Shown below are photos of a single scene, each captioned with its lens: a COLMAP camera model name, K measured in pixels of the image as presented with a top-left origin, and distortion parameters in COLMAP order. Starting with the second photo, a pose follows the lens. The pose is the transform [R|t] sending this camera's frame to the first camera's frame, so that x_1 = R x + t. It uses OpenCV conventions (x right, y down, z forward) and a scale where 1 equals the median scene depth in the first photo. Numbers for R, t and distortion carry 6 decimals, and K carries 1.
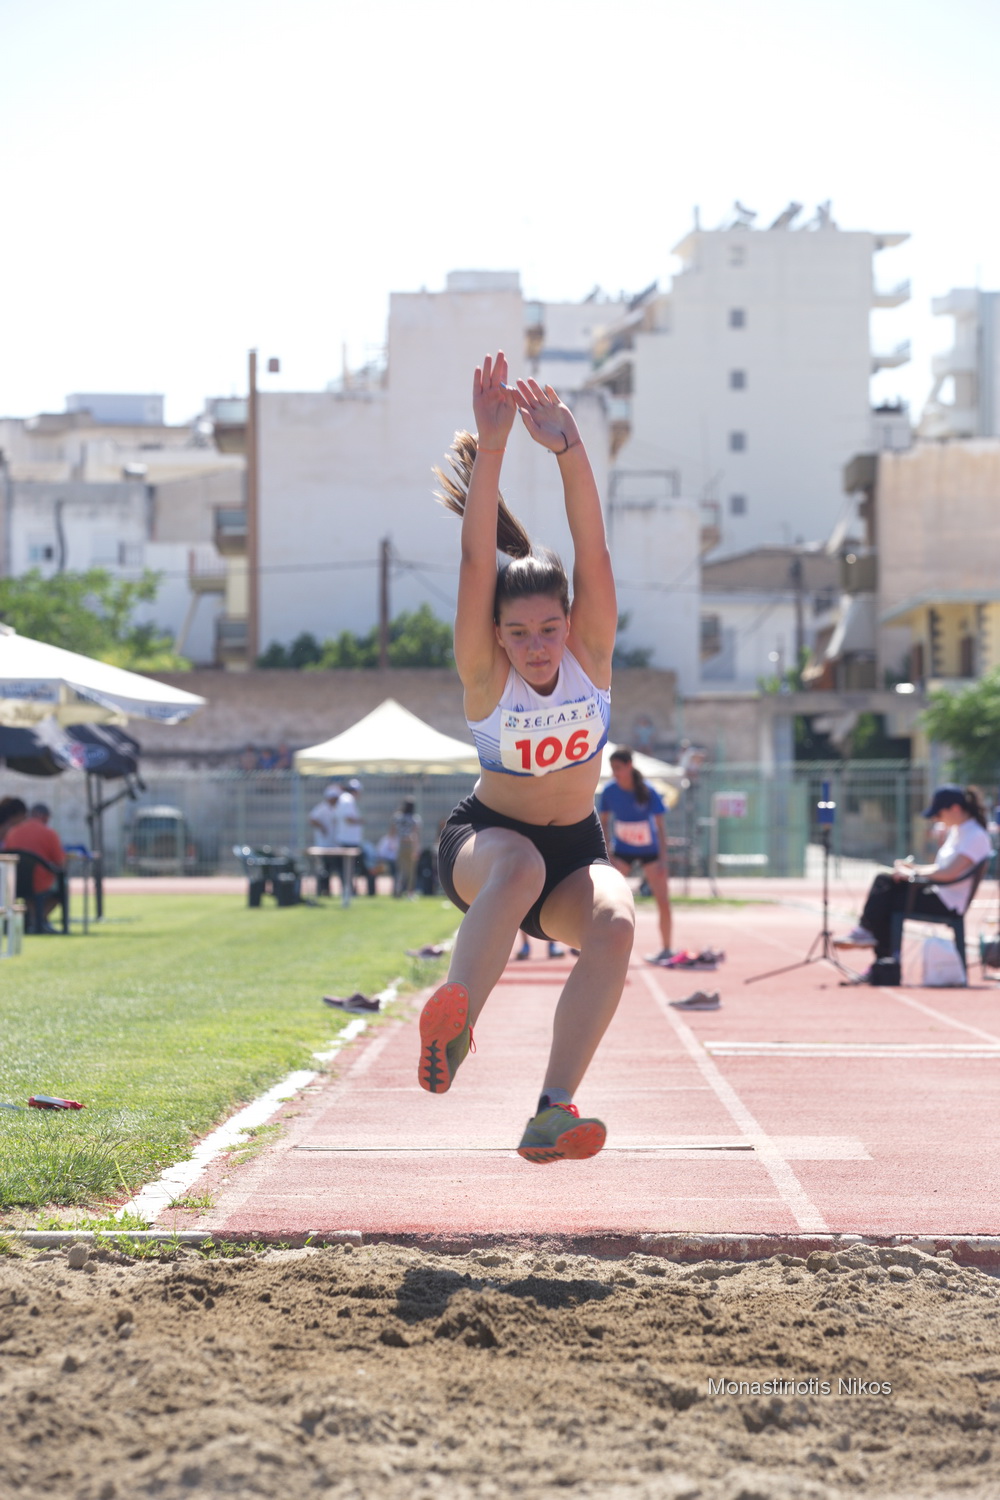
lens RADIAL K [[5778.4, 0, 500.0], [0, 5778.4, 750.0], [0, 0, 1]] dist [0.354365, 2.021206]
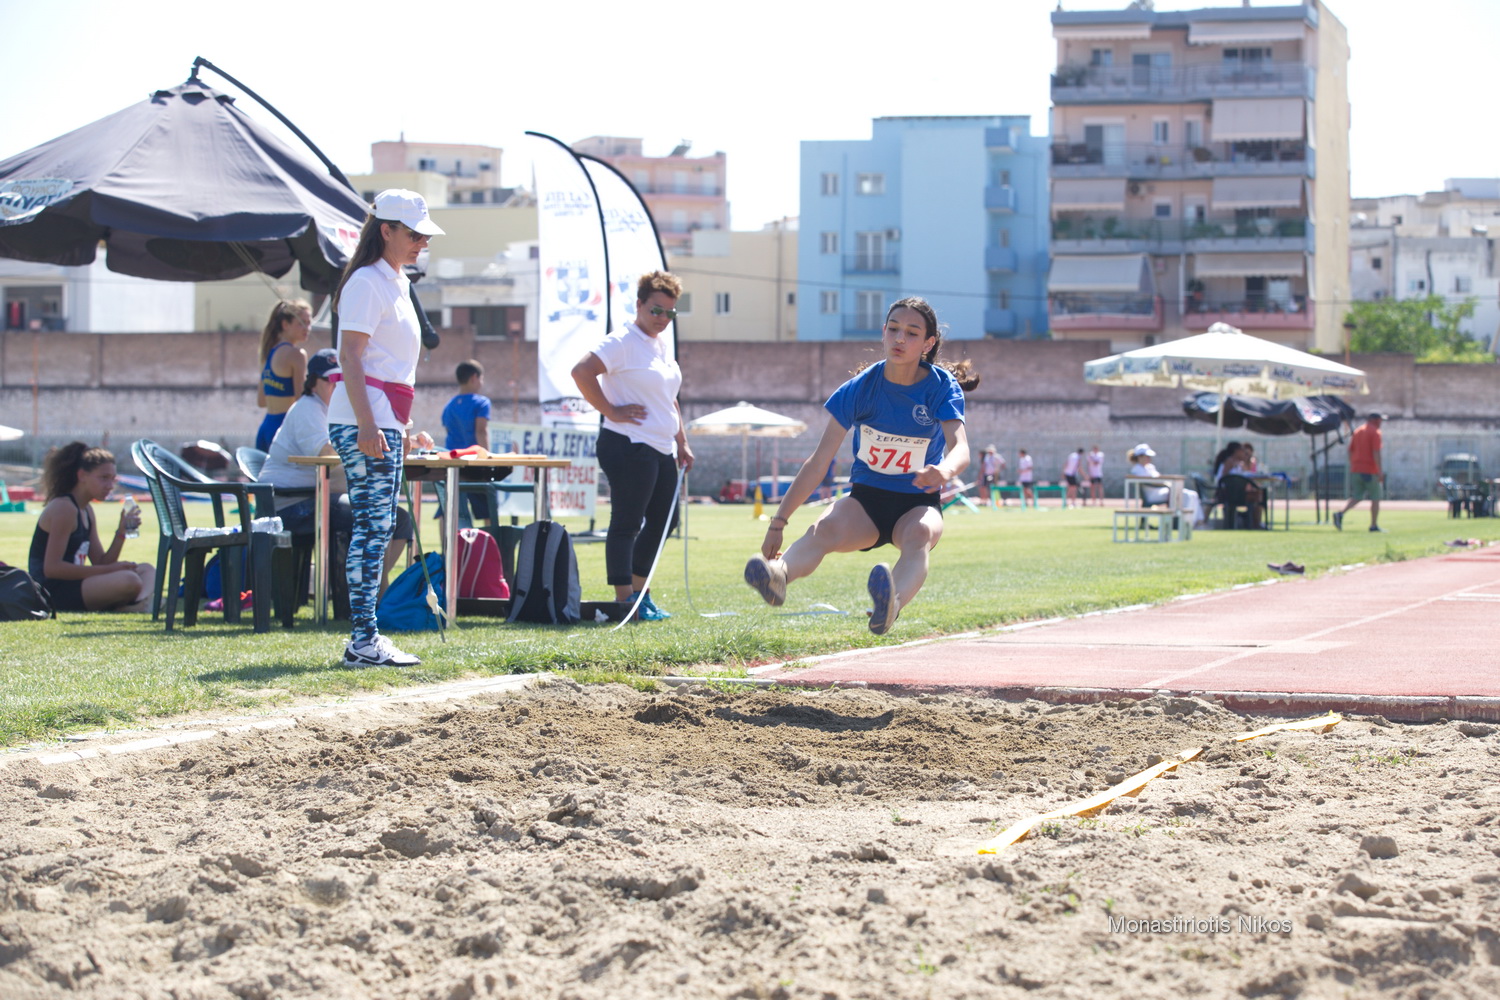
lens RADIAL K [[3825.4, 0, 750.0], [0, 3825.4, 500.0], [0, 0, 1]] dist [-0.030413, 0.081744]
pose [[0.967997, 0.008850, -0.250807, 0.213025], [-0.003378, 0.999747, 0.022238, 0.008180], [0.250940, -0.020679, 0.967782, -0.046813]]
